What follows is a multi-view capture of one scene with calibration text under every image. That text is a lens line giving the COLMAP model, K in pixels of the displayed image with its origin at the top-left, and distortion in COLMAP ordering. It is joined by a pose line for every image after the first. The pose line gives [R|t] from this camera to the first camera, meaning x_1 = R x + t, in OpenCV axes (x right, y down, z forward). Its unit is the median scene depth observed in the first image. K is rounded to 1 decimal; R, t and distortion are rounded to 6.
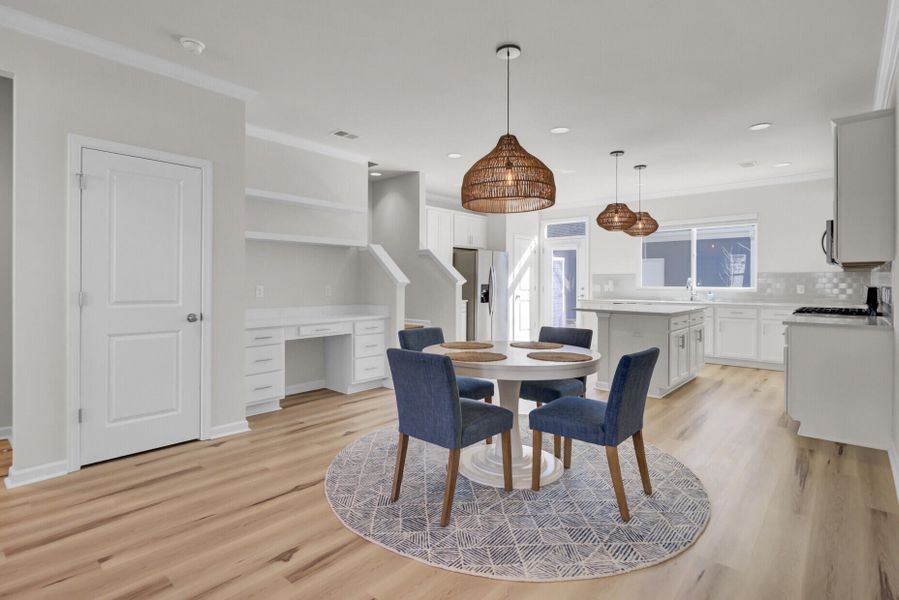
lens RADIAL K [[473.5, 0, 436.8], [0, 473.5, 286.1], [0, 0, 1]] dist [0.005328, 0.002907]
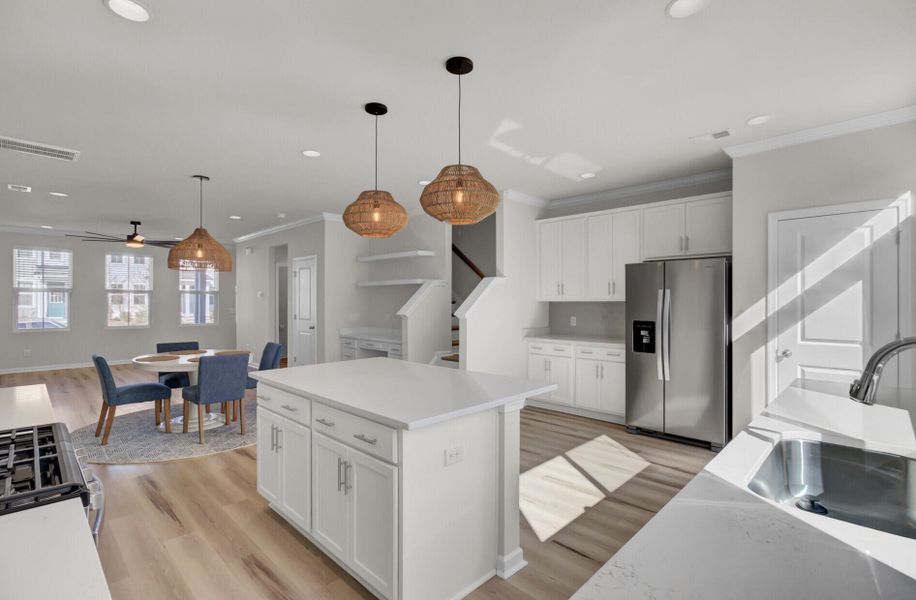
lens RADIAL K [[418.8, 0, 464.7], [0, 418.8, 305.8], [0, 0, 1]] dist [0.000223, 0.001759]
pose [[-0.023763, 0.004210, -0.999709, 0.603727], [-0.005766, 0.999974, 0.004348, -0.023632], [0.999701, 0.005867, -0.023738, 0.772805]]
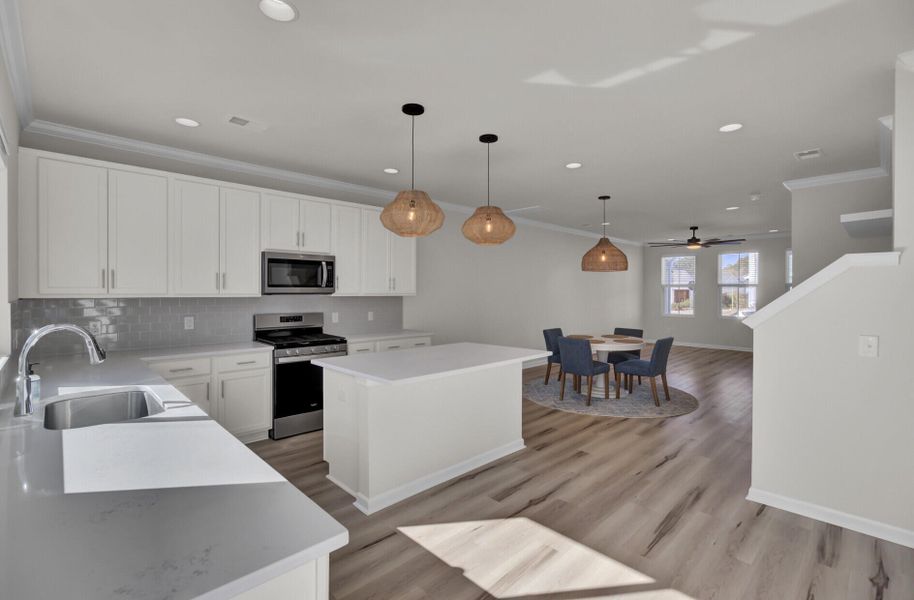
lens RADIAL K [[417.9, 0, 466.3], [0, 417.9, 299.7], [0, 0, 1]] dist [0.000223, 0.001759]
pose [[-0.999238, -0.010093, 0.037695, 0.262346], [-0.009102, 0.999611, 0.026377, -0.035084], [-0.037947, 0.026014, -0.998941, 1.111087]]
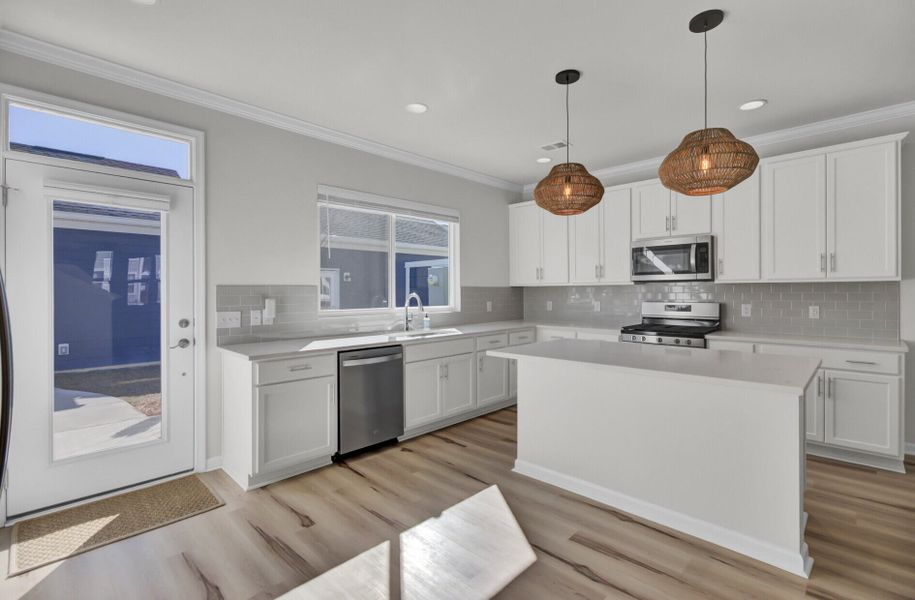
lens RADIAL K [[418.4, 0, 460.4], [0, 418.4, 294.3], [0, 0, 1]] dist [0.000223, 0.001759]
pose [[0.021792, -0.009285, 0.999719, -0.011404], [0.012020, 0.999887, 0.009024, -0.018786], [-0.999690, 0.011820, 0.021901, 0.838463]]
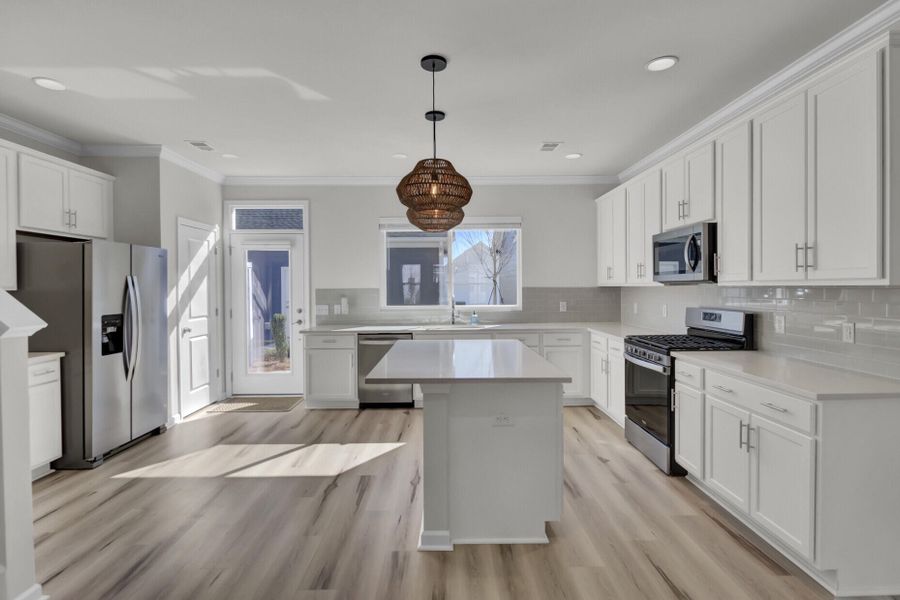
lens RADIAL K [[438.1, 0, 447.9], [0, 438.1, 291.8], [0, 0, 1]] dist [0.003344, -0.002317]
pose [[0.723993, -0.015545, 0.689632, 0.043042], [0.014169, 0.999870, 0.007663, -0.024459], [-0.689662, 0.004224, 0.724119, 0.454226]]
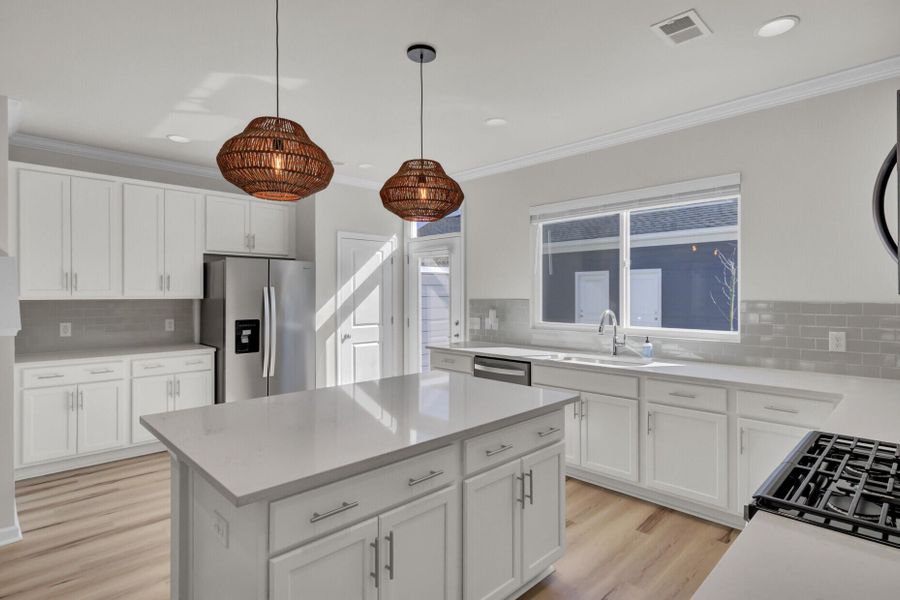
lens RADIAL K [[474.0, 0, 455.4], [0, 474.0, 298.0], [0, 0, 1]] dist [0.005328, 0.002907]
pose [[0.999082, -0.005032, -0.042548, 0.356345], [0.005078, 0.999987, 0.000972, -0.027995], [0.042542, -0.001187, 0.999094, 0.450701]]
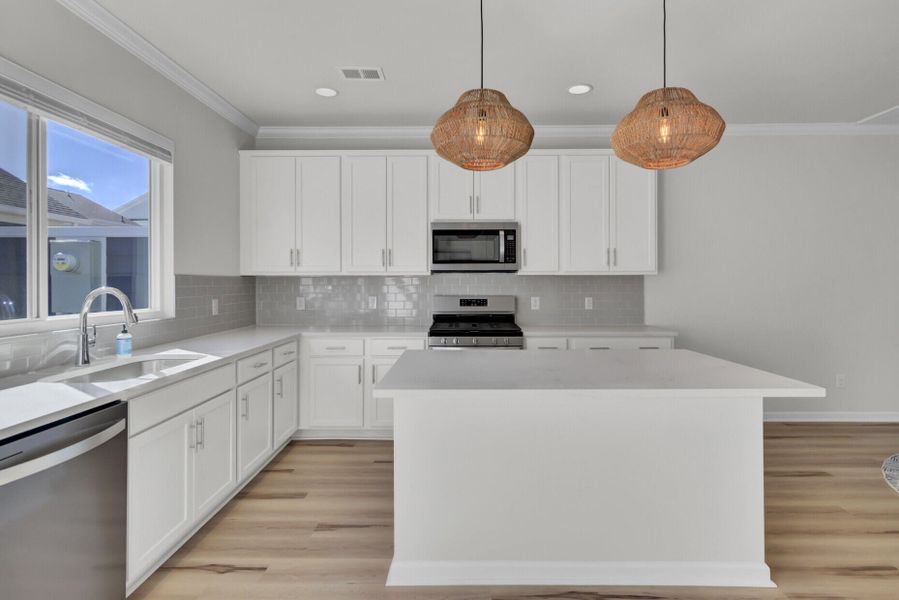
lens RADIAL K [[473.5, 0, 458.3], [0, 473.5, 282.0], [0, 0, 1]] dist [0.005328, 0.002907]
pose [[-0.670931, -0.000521, 0.741519, 0.142025], [0.004401, 0.999979, 0.004685, -0.018748], [-0.741507, 0.006407, -0.670915, 0.937319]]
